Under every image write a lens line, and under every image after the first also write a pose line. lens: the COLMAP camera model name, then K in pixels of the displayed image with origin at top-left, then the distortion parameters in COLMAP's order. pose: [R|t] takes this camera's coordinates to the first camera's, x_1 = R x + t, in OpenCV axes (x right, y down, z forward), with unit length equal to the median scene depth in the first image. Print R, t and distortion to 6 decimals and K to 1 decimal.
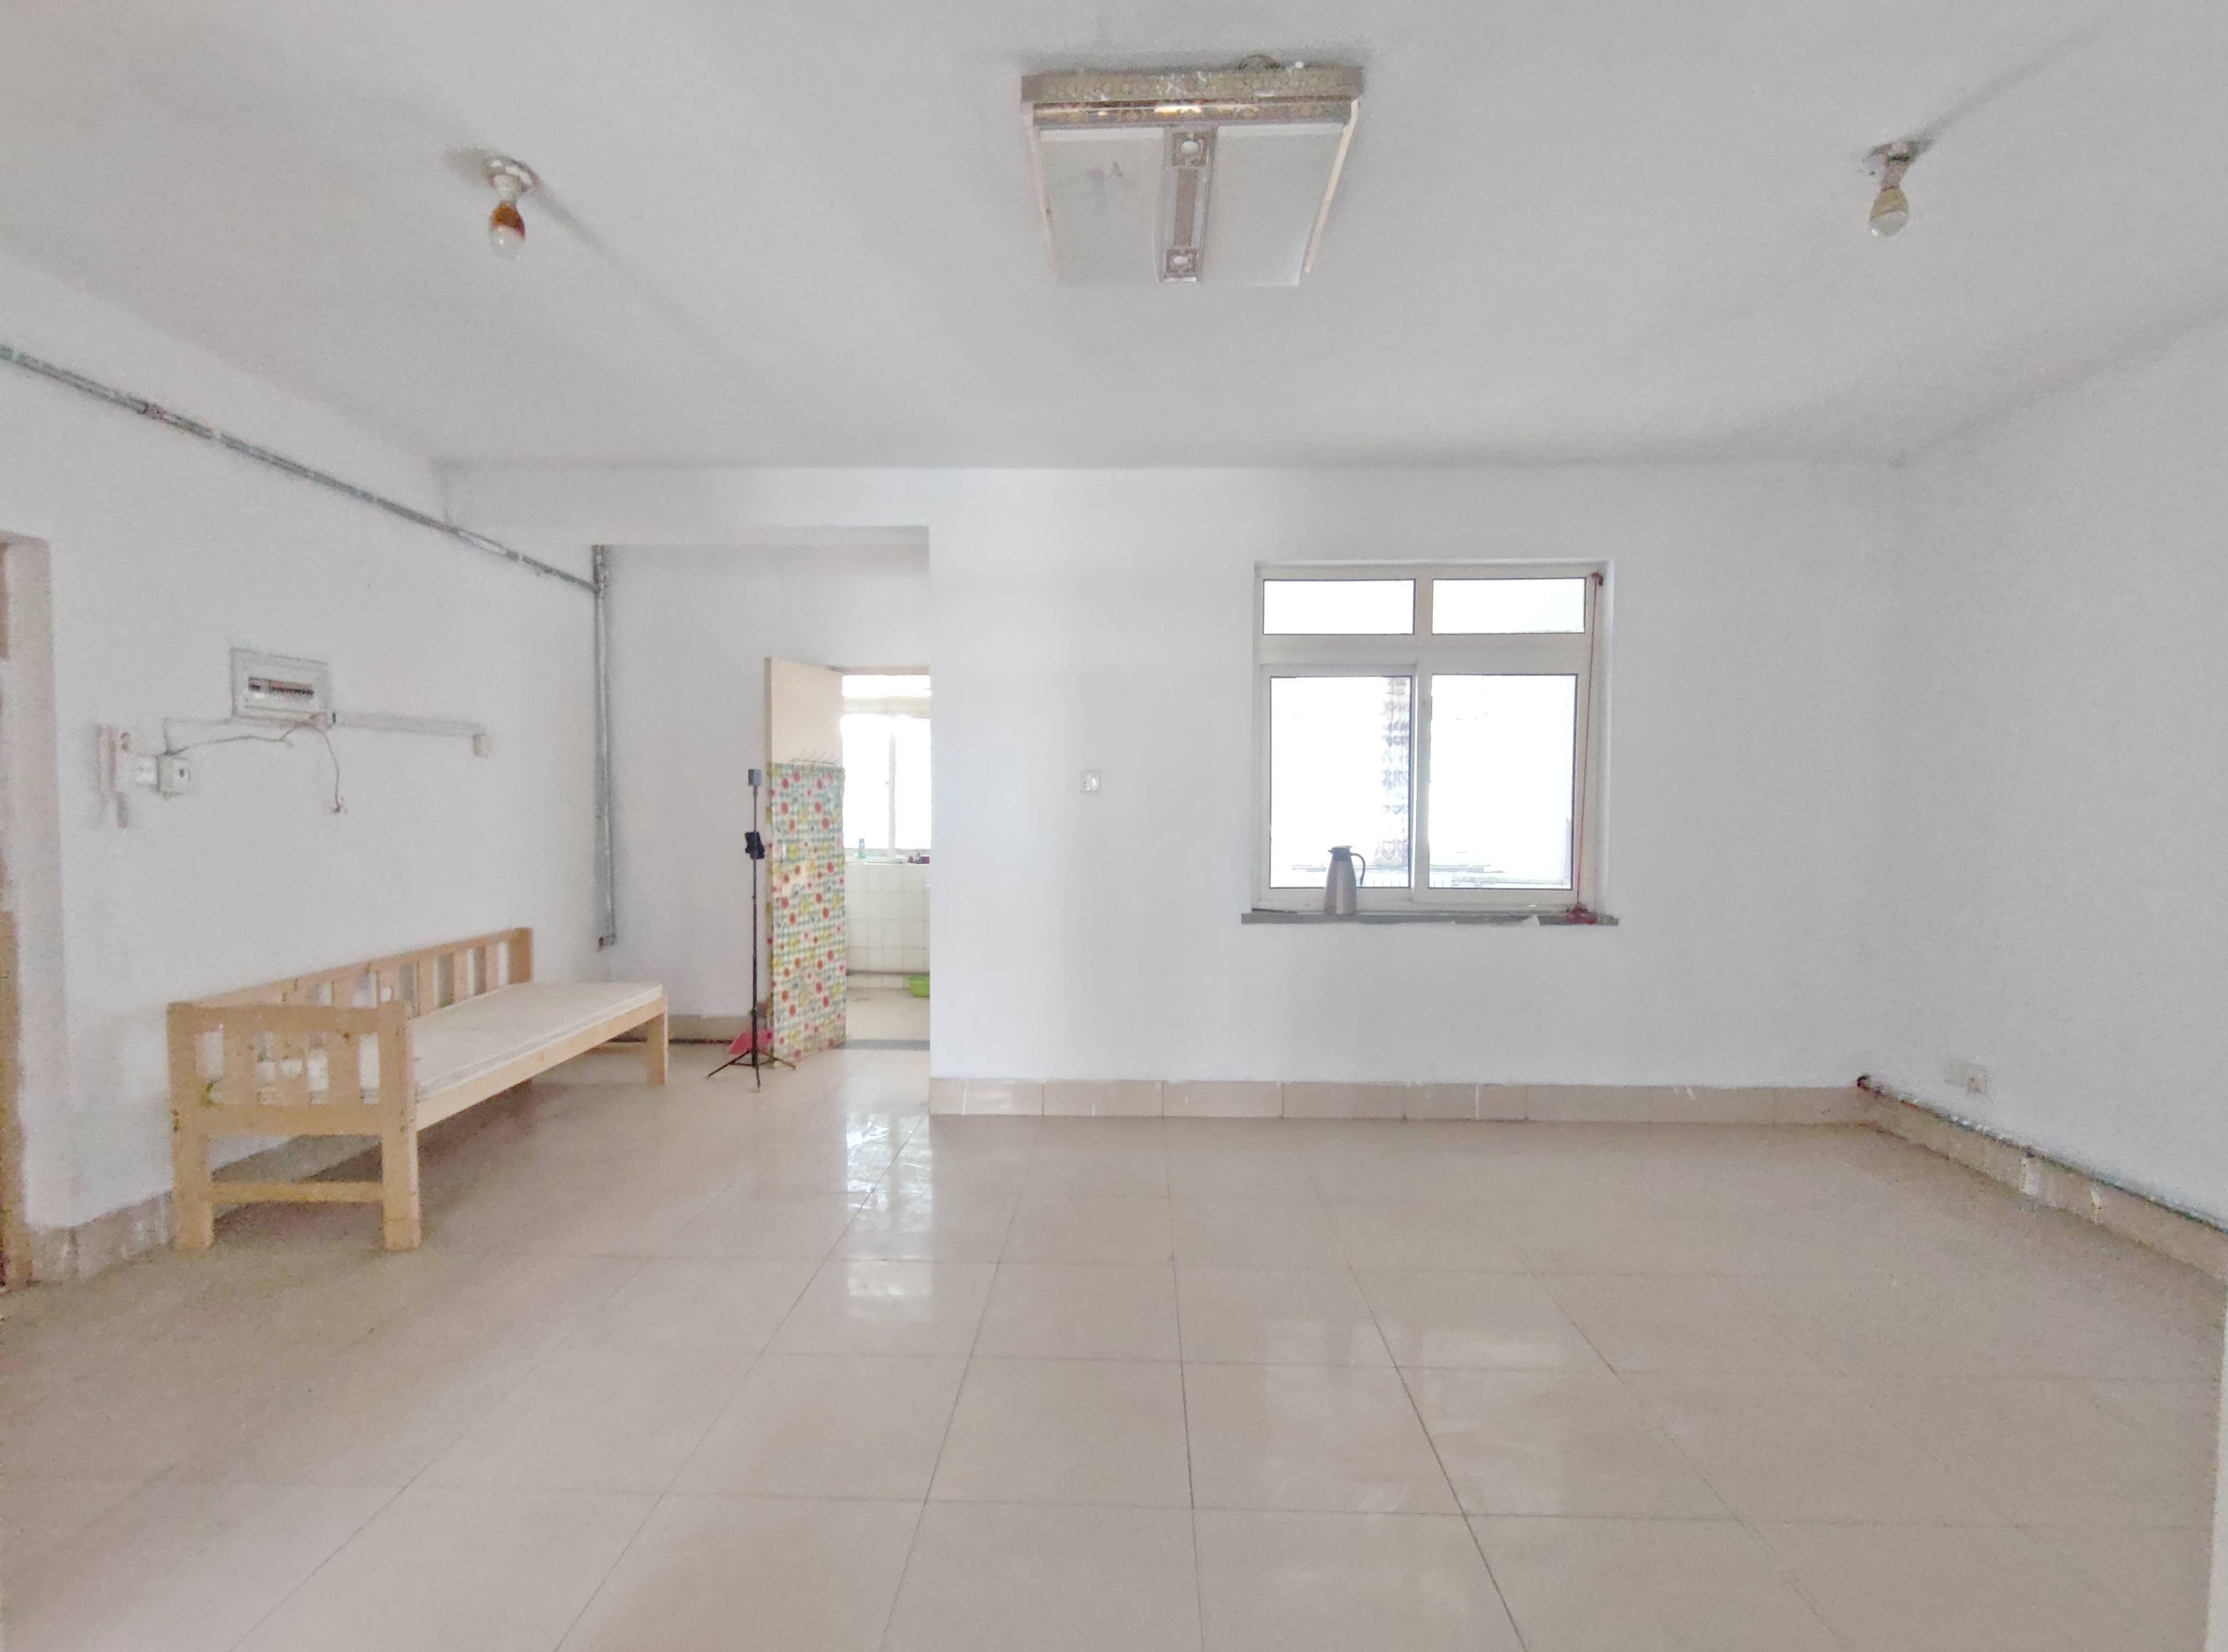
lens RADIAL K [[1027.4, 0, 1117.9], [0, 1027.4, 836.0], [0, 0, 1]] dist [0.001047, -0.000117]
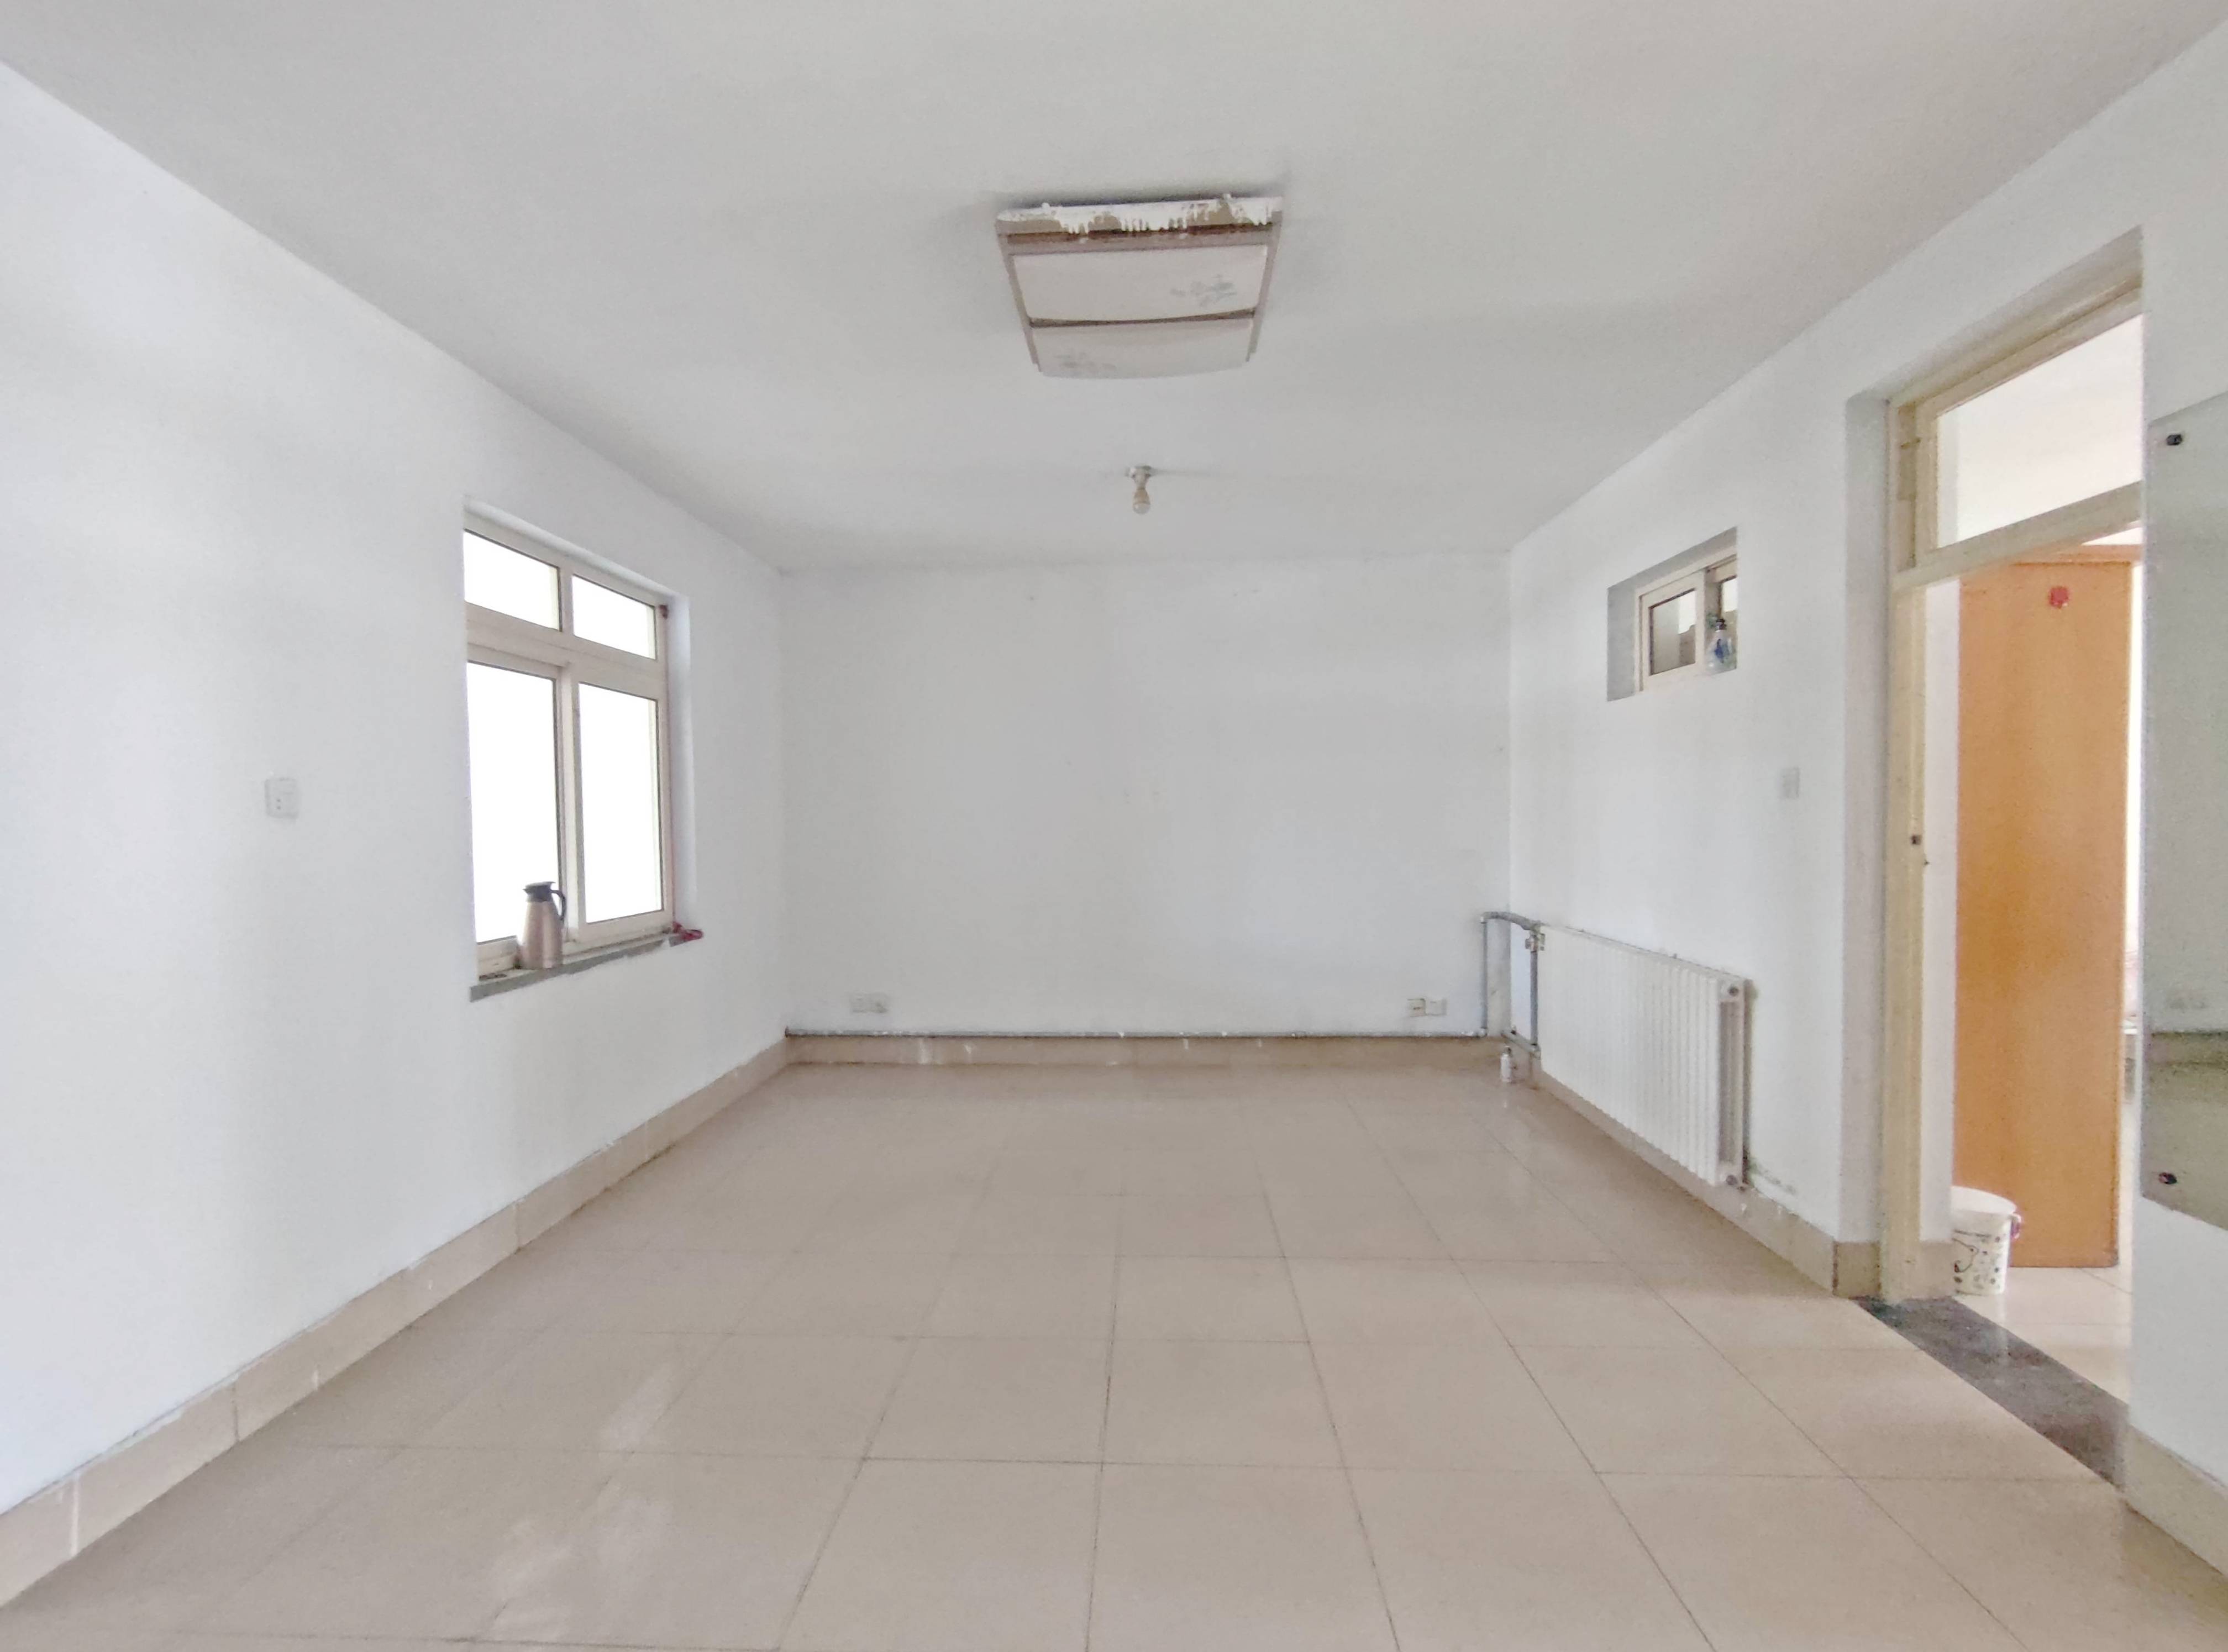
lens RADIAL K [[1027.4, 0, 1116.3], [0, 1027.4, 827.6], [0, 0, 1]] dist [0.001047, -0.000117]
pose [[0.022218, -0.016875, 0.999611, -0.575312], [0.050288, 0.998611, 0.015740, -0.023317], [-0.998488, 0.049919, 0.023036, 0.531362]]
